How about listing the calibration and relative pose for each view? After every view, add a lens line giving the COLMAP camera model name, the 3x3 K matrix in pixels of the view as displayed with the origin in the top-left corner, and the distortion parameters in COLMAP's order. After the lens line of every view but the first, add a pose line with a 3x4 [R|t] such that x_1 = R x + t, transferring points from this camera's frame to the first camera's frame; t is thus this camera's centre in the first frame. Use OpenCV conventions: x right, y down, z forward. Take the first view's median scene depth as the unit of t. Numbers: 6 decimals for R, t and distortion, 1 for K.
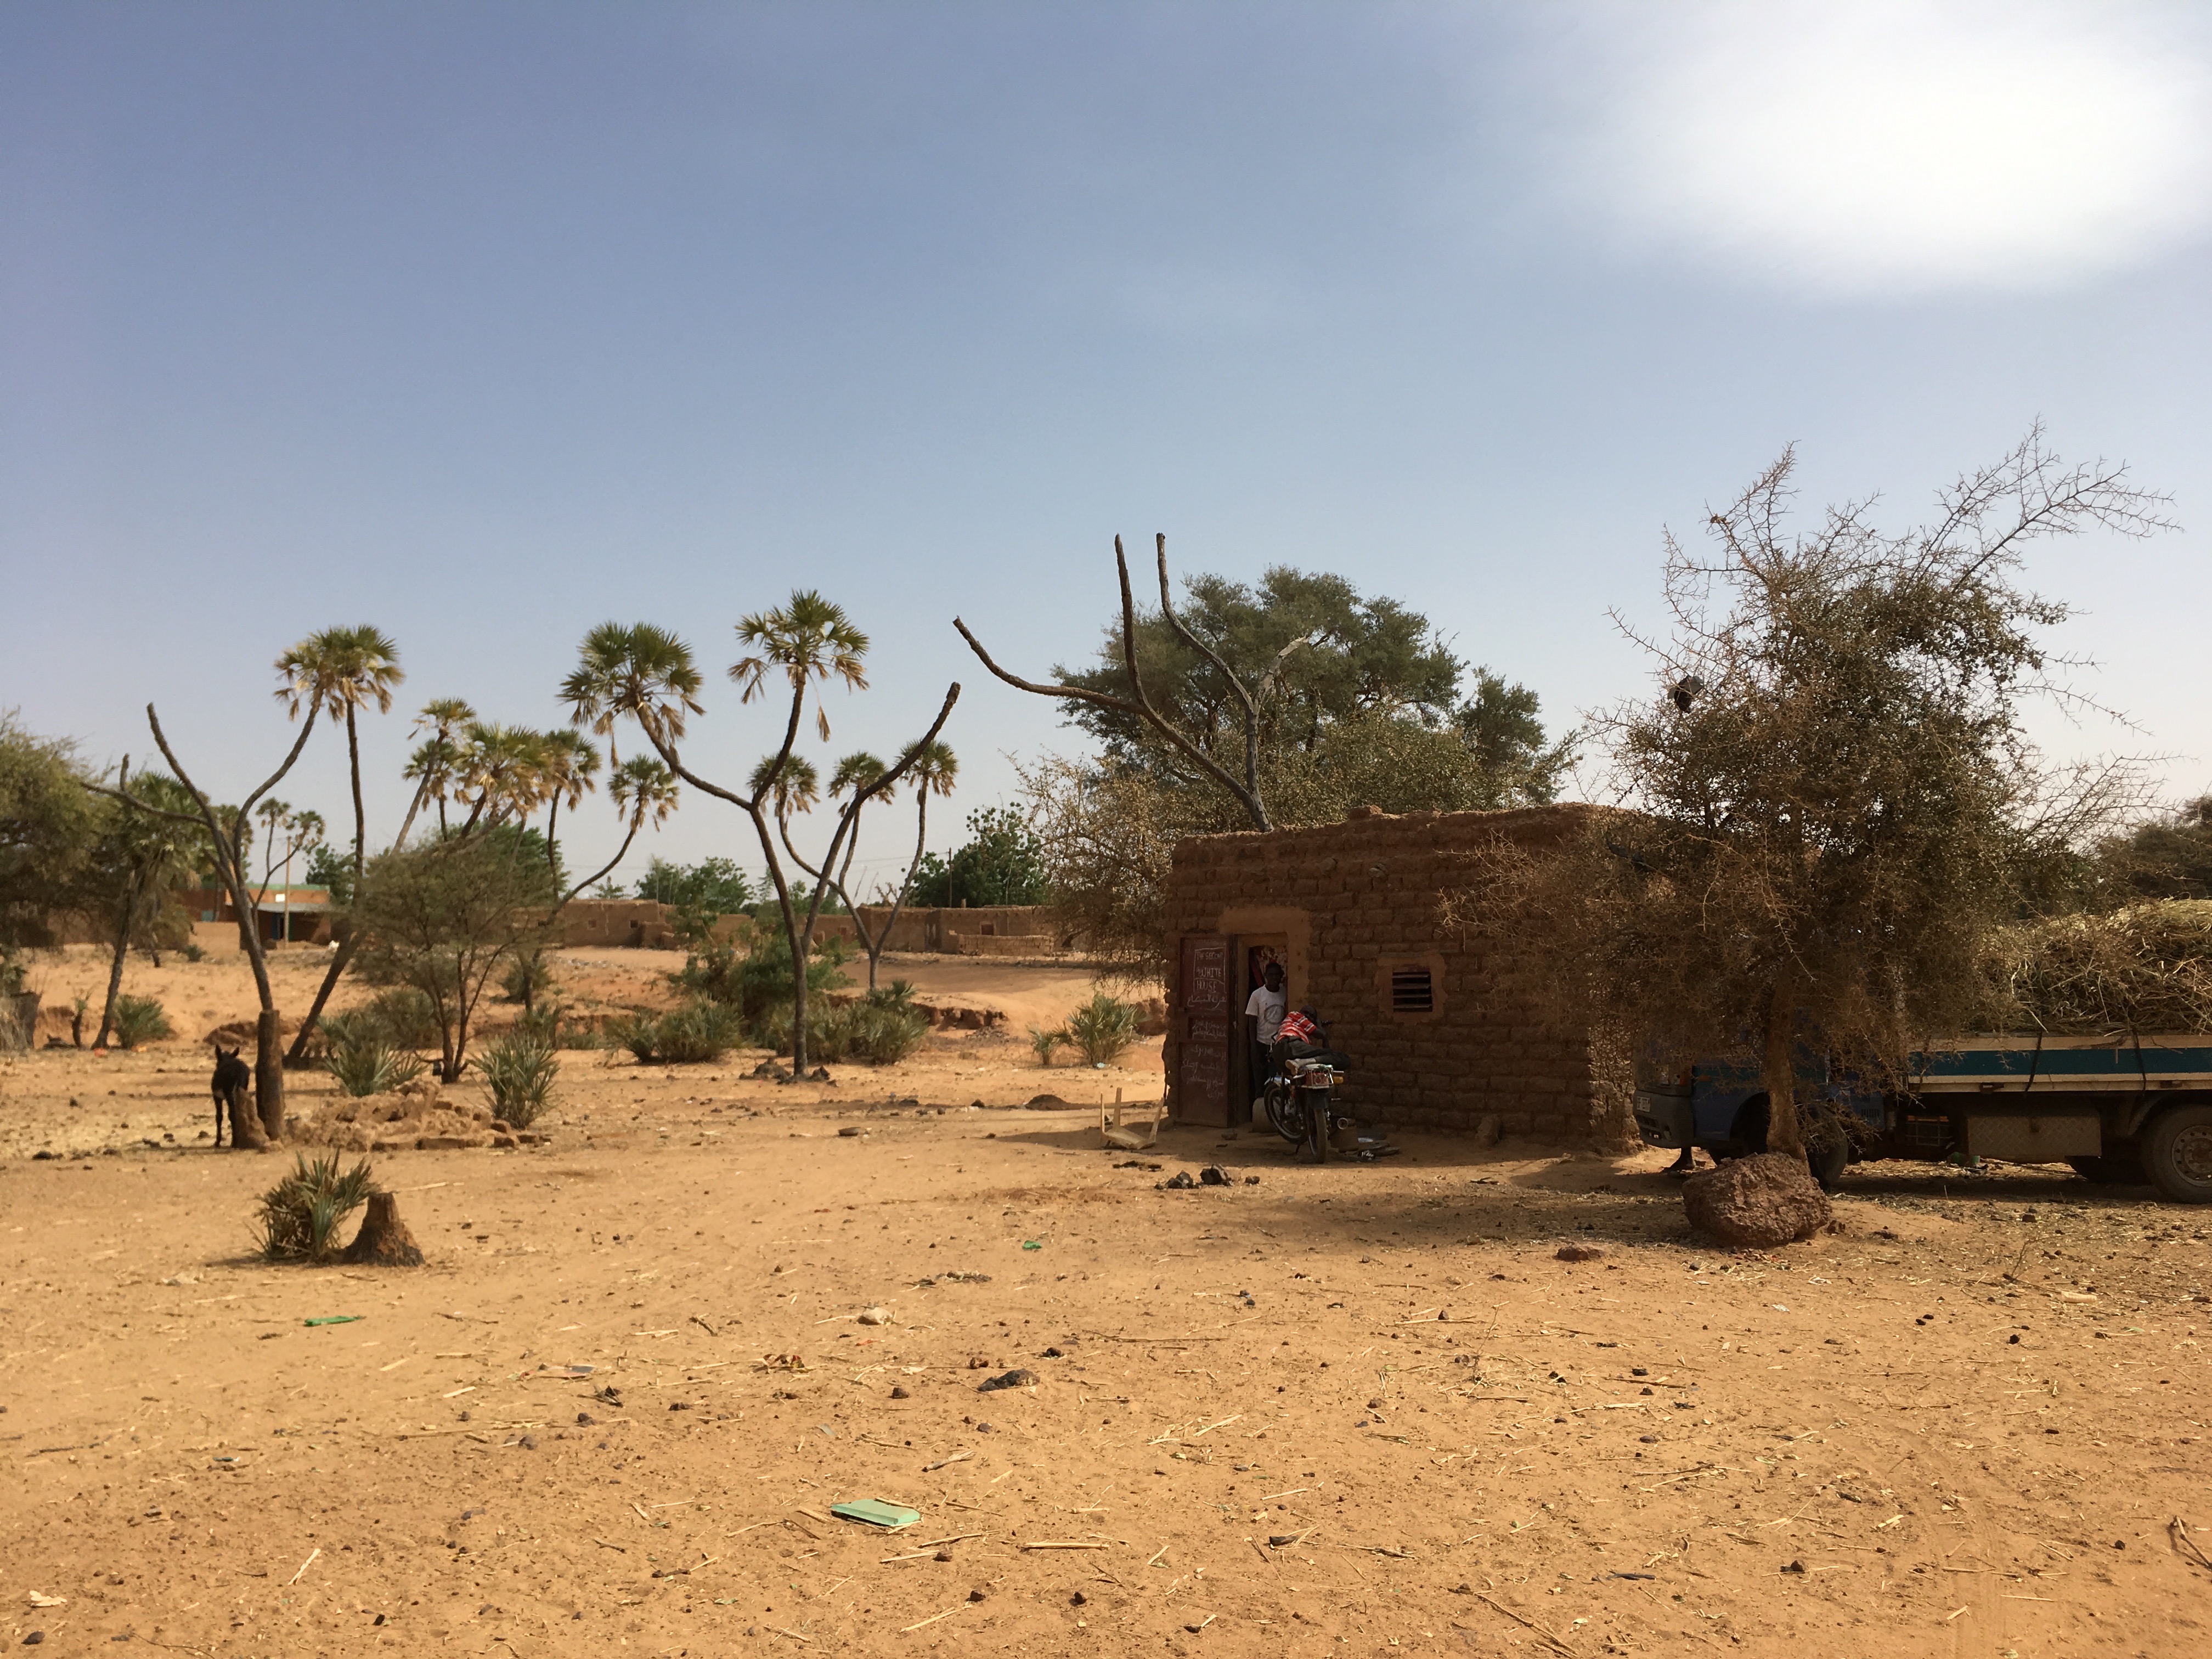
lens RADIAL K [[1898.8, 0, 1180.7], [0, 1898.8, 839.5], [0, 0, 1]] dist [0.061907, -0.098653]
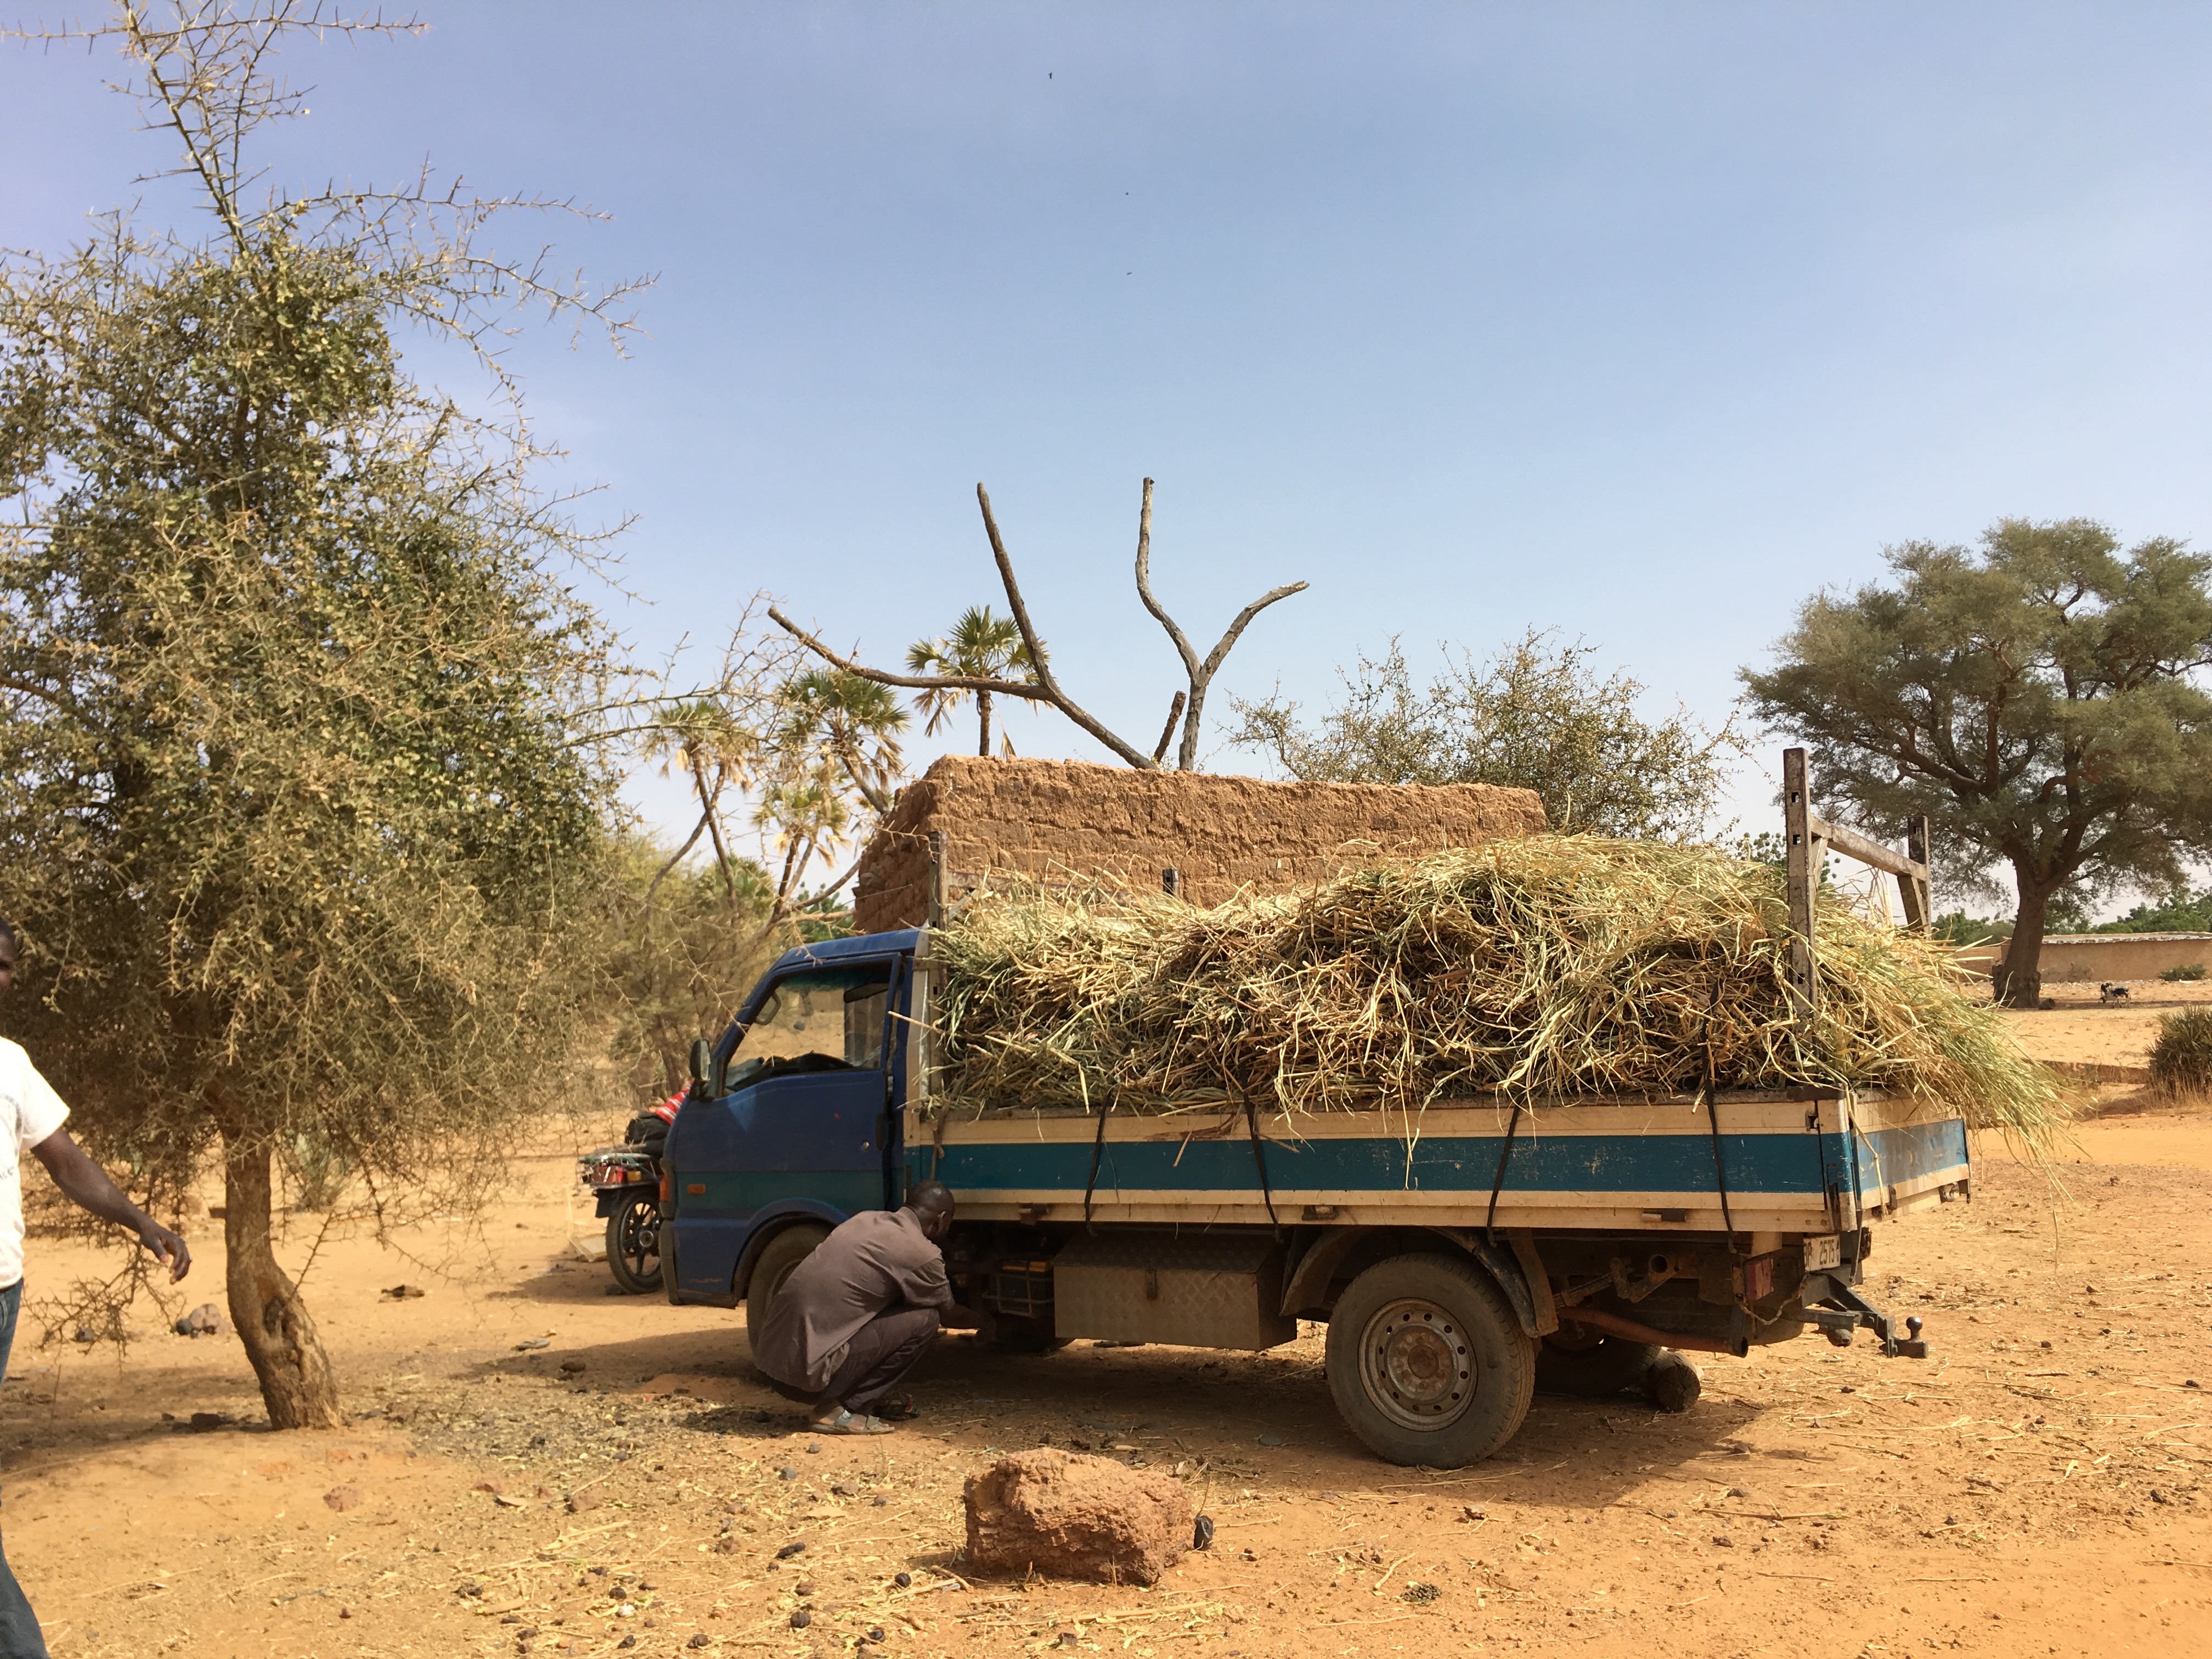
lens RADIAL K [[1894.1, 0, 1163.2], [0, 1894.1, 844.8], [0, 0, 1]] dist [0.082200, -0.125576]
pose [[0.878498, -0.068381, -0.472828, 0.432881], [0.057985, 0.997648, -0.036547, 0.029483], [0.474215, 0.004690, 0.880397, 0.333004]]
